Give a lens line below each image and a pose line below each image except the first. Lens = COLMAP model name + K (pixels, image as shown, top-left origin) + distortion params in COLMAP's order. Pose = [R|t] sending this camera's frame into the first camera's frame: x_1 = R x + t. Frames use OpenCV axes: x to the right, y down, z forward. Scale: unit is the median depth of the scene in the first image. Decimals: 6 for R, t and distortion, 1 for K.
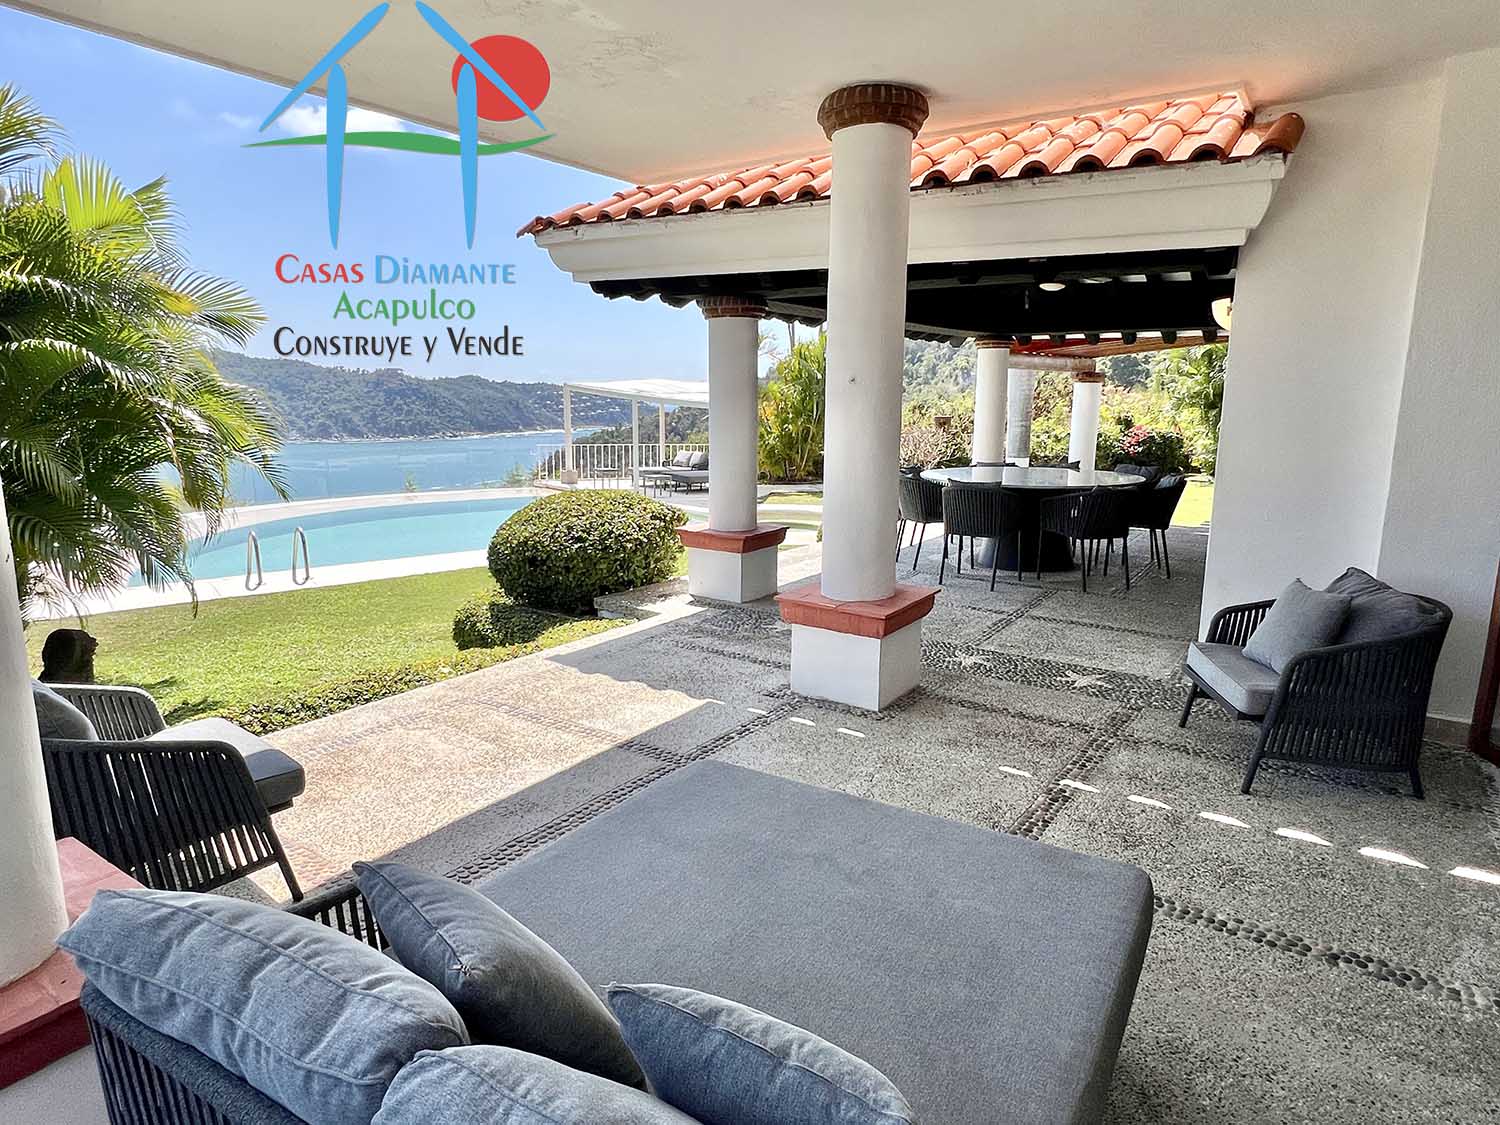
lens RADIAL K [[891.0, 0, 739.6], [0, 891.0, 570.5], [0, 0, 1]] dist [-0.008901, -0.000137]
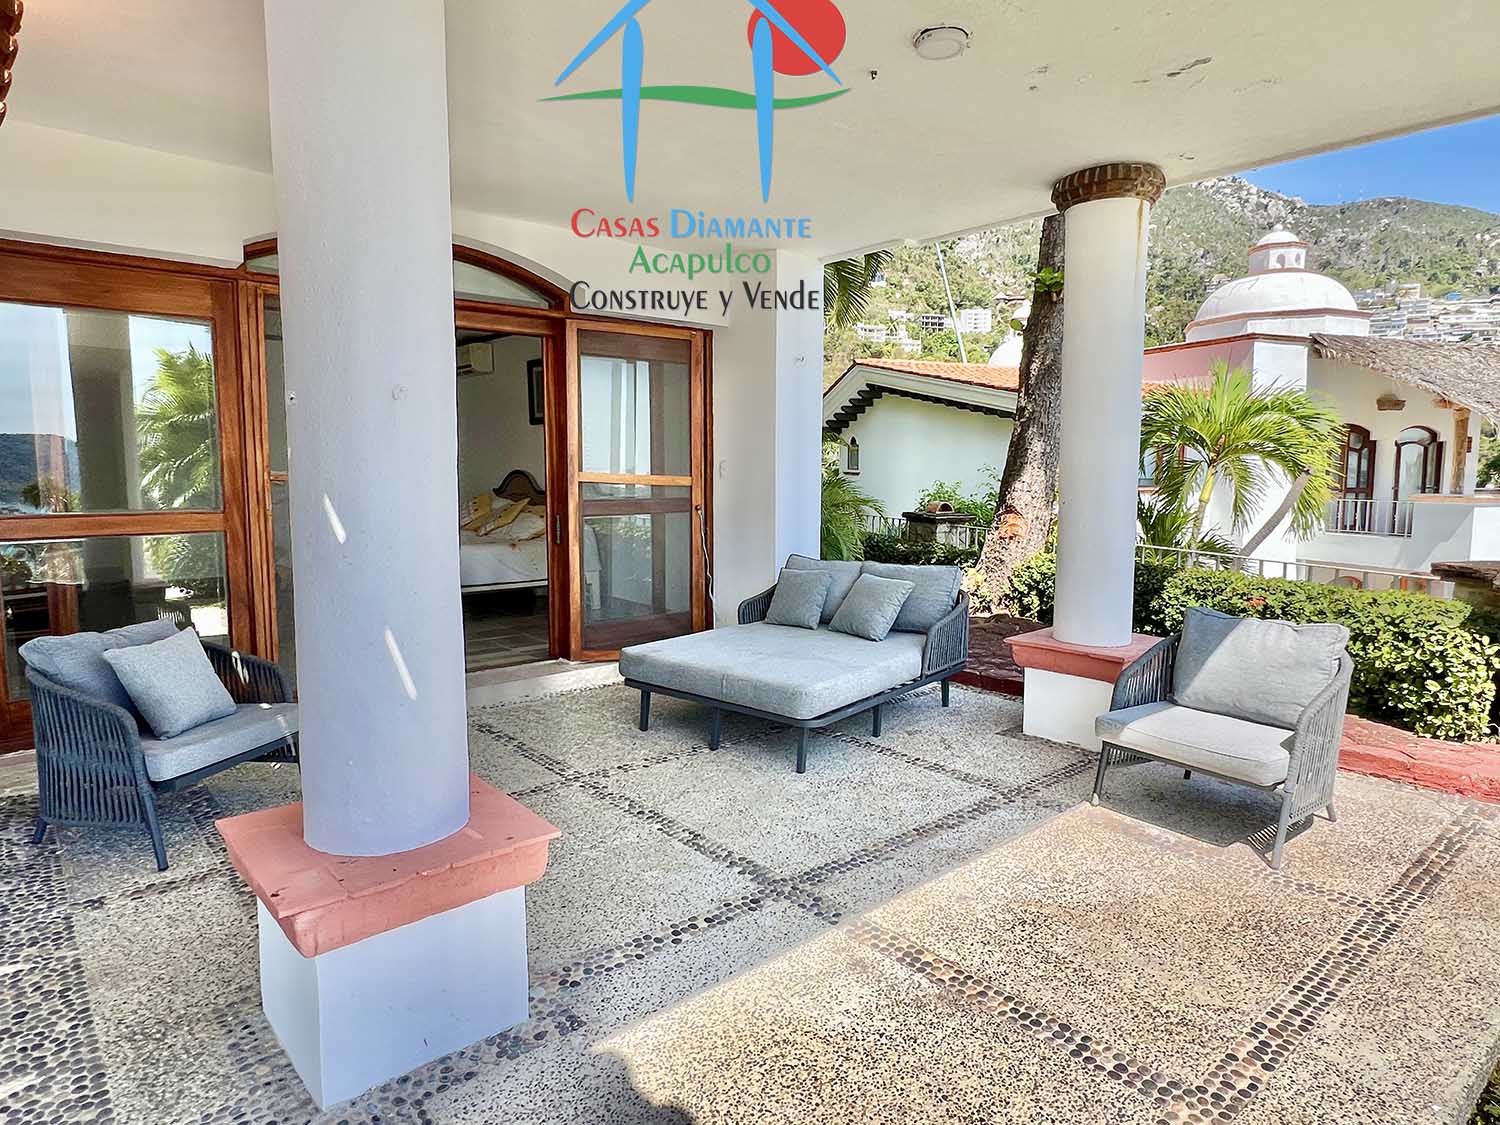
lens RADIAL K [[891.0, 0, 748.1], [0, 891.0, 559.8], [0, 0, 1]] dist [-0.008901, -0.000137]
pose [[-0.971686, -0.031299, 0.234195, -0.200152], [0.040125, 0.954931, 0.294102, -0.296721], [-0.232845, 0.295172, -0.926637, 1.601181]]
